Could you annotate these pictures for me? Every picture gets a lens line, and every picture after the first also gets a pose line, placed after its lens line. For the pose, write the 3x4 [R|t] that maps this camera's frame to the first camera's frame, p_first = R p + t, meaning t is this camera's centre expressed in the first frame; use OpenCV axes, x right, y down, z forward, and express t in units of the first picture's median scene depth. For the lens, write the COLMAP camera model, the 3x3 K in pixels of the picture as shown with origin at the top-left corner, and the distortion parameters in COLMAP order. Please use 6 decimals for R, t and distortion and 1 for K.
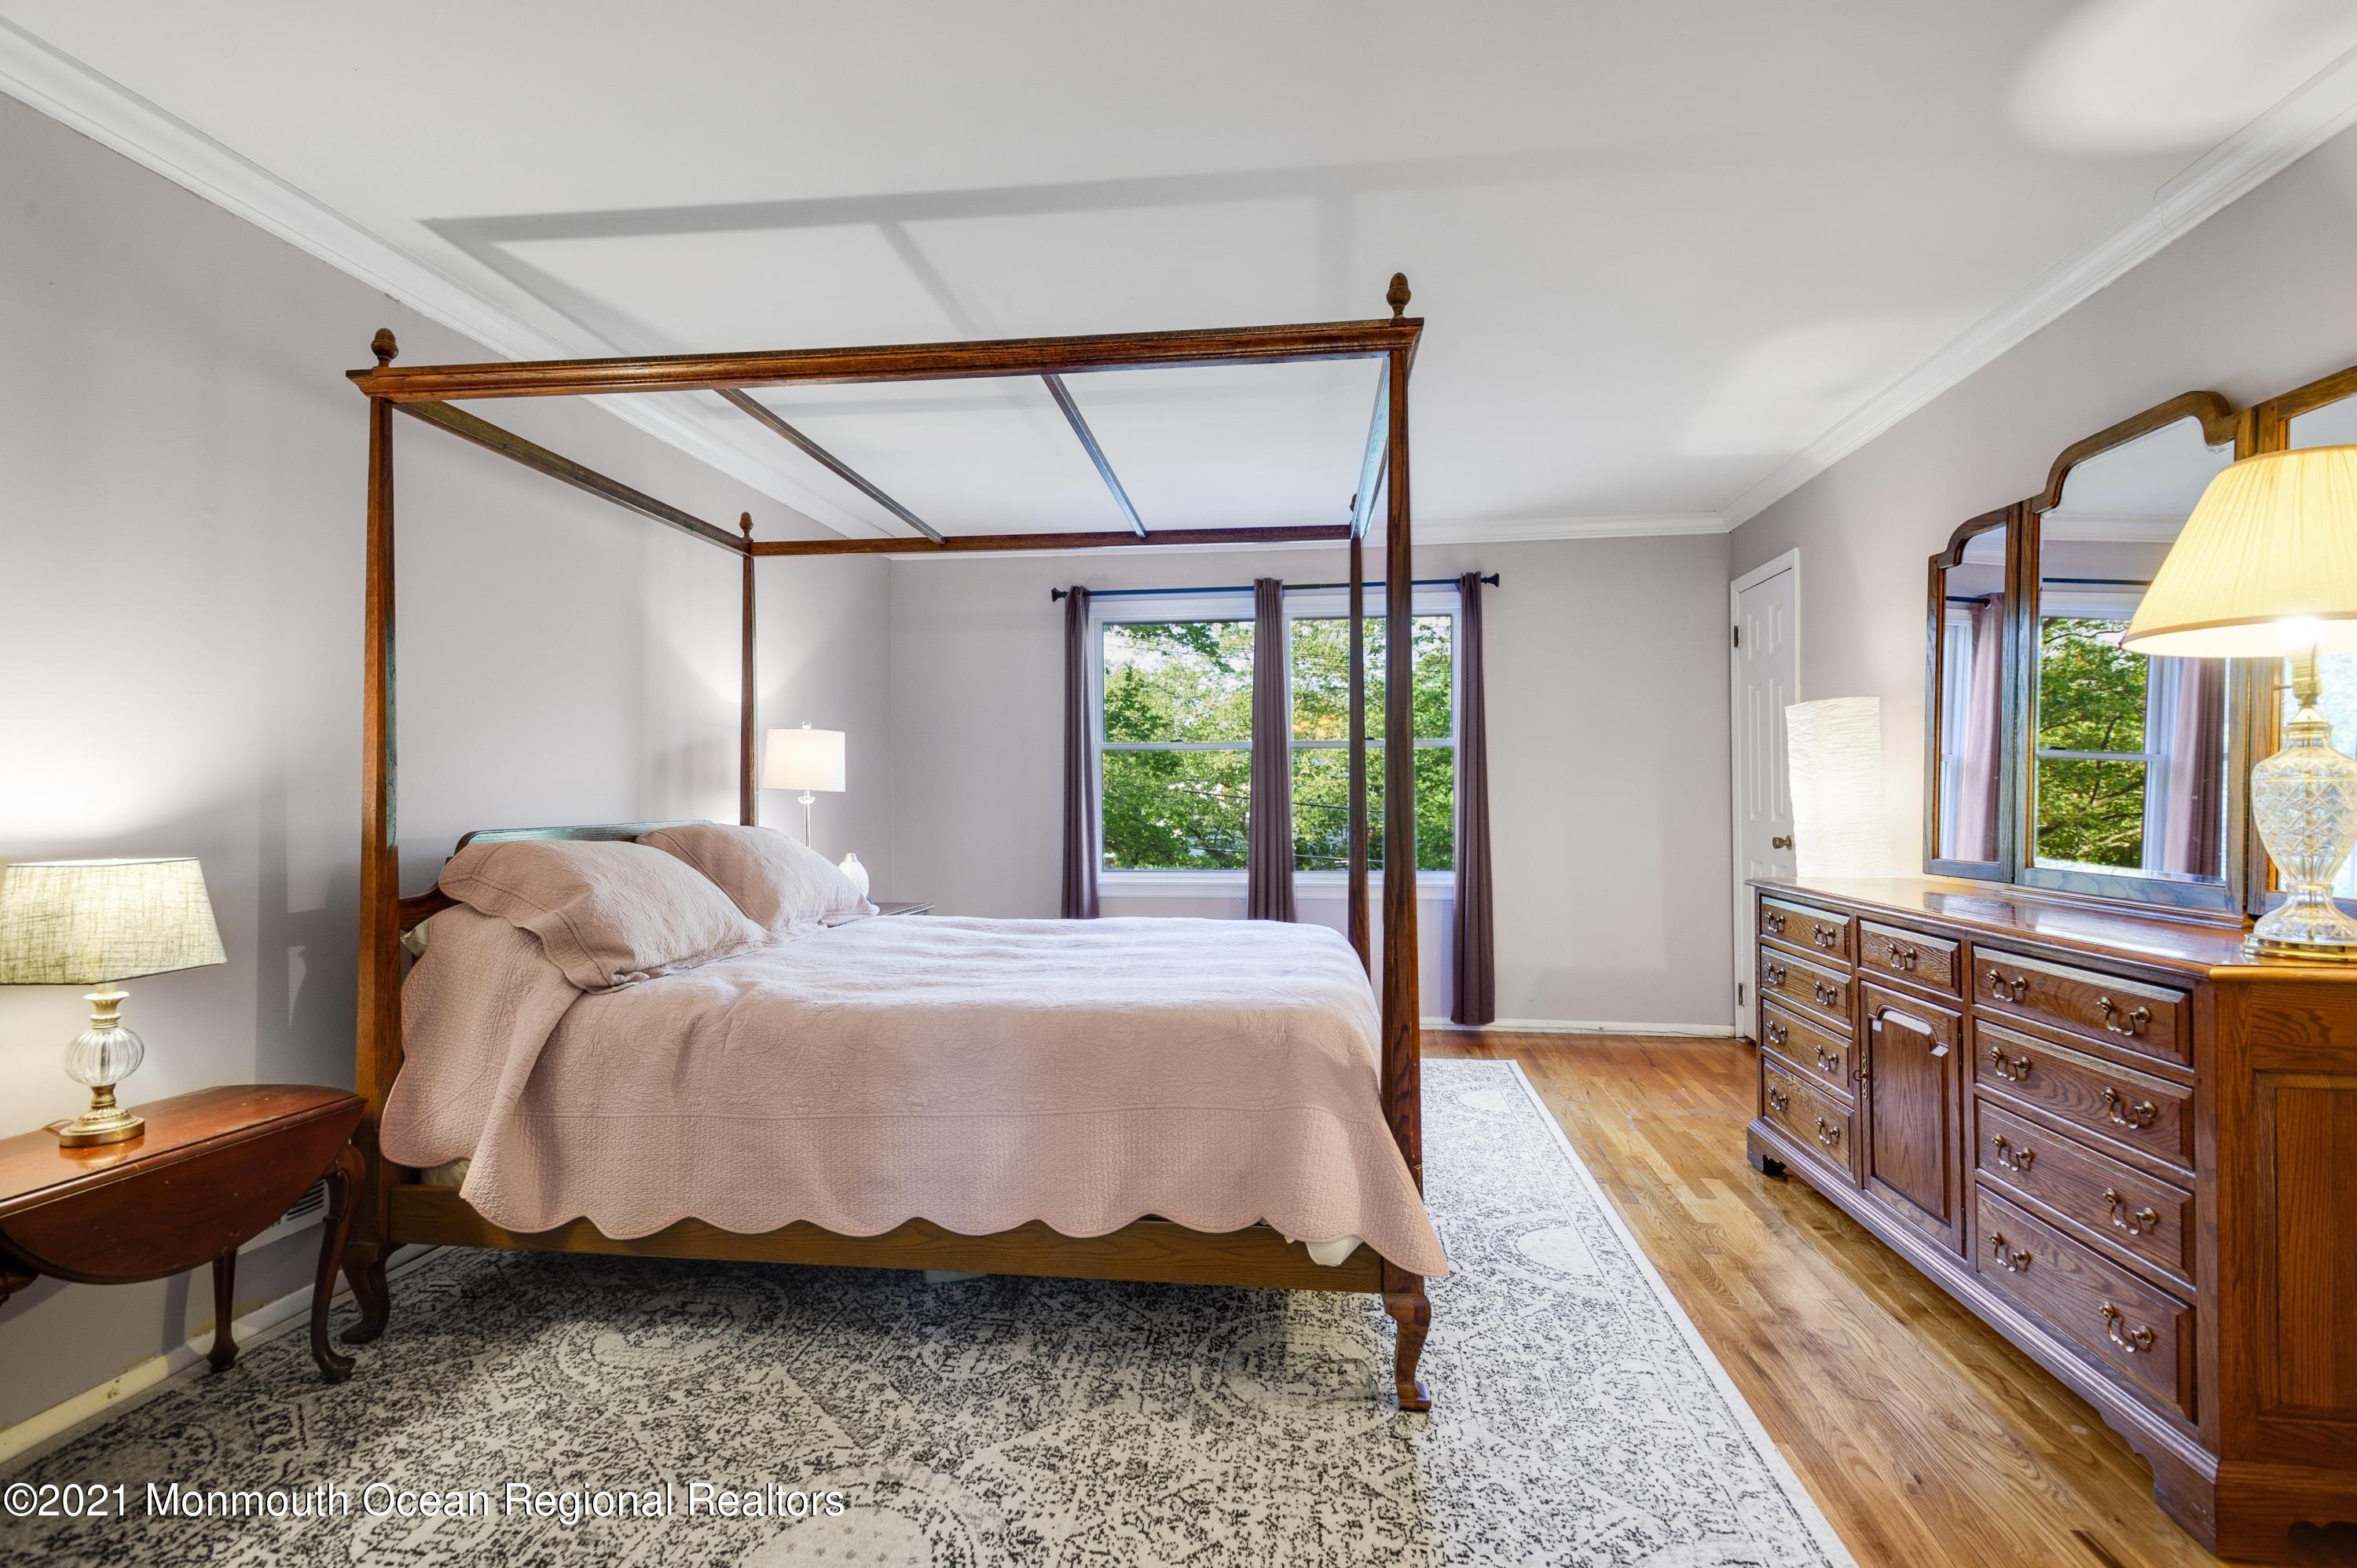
lens RADIAL K [[1127.4, 0, 1170.8], [0, 1127.4, 782.6], [0, 0, 1]] dist [0.010402, 0.000221]
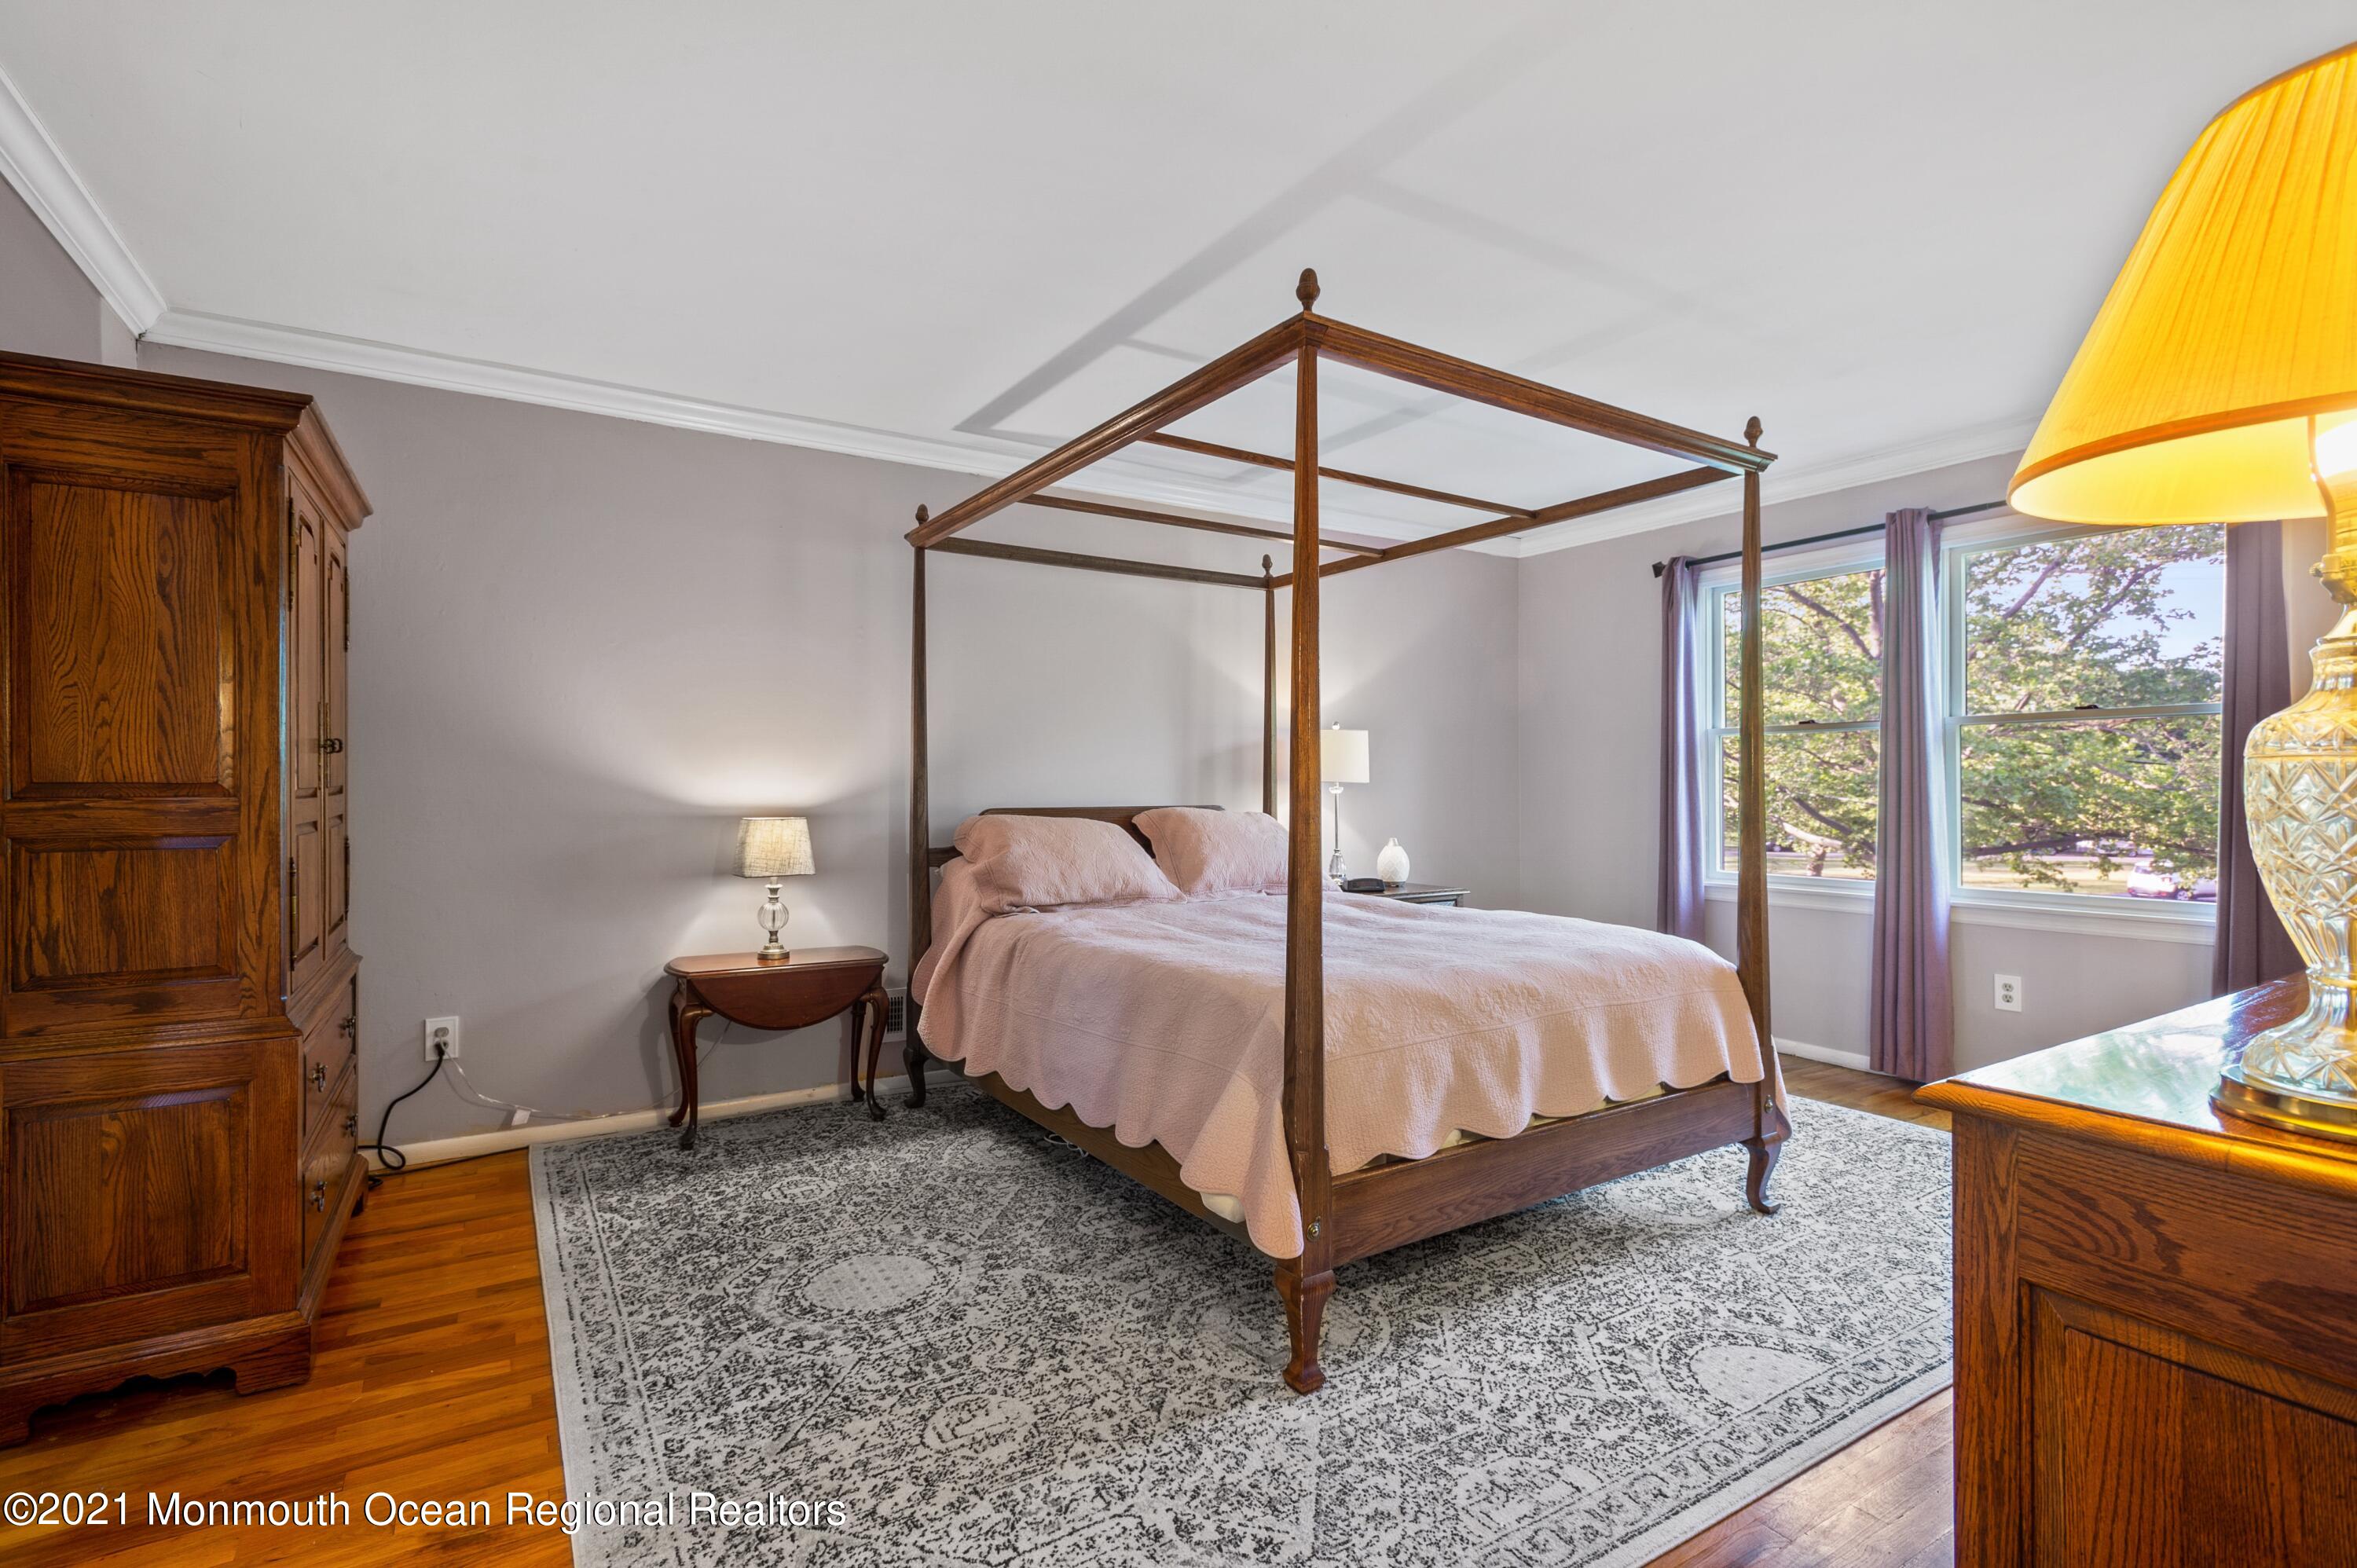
lens RADIAL K [[1127.4, 0, 1173.6], [0, 1127.4, 787.8], [0, 0, 1]] dist [0.010402, 0.000221]
pose [[0.630108, 0.002912, -0.776502, 0.915422], [0.006134, 0.999943, 0.008728, 0.003635], [0.776483, -0.010262, 0.630055, 0.271955]]
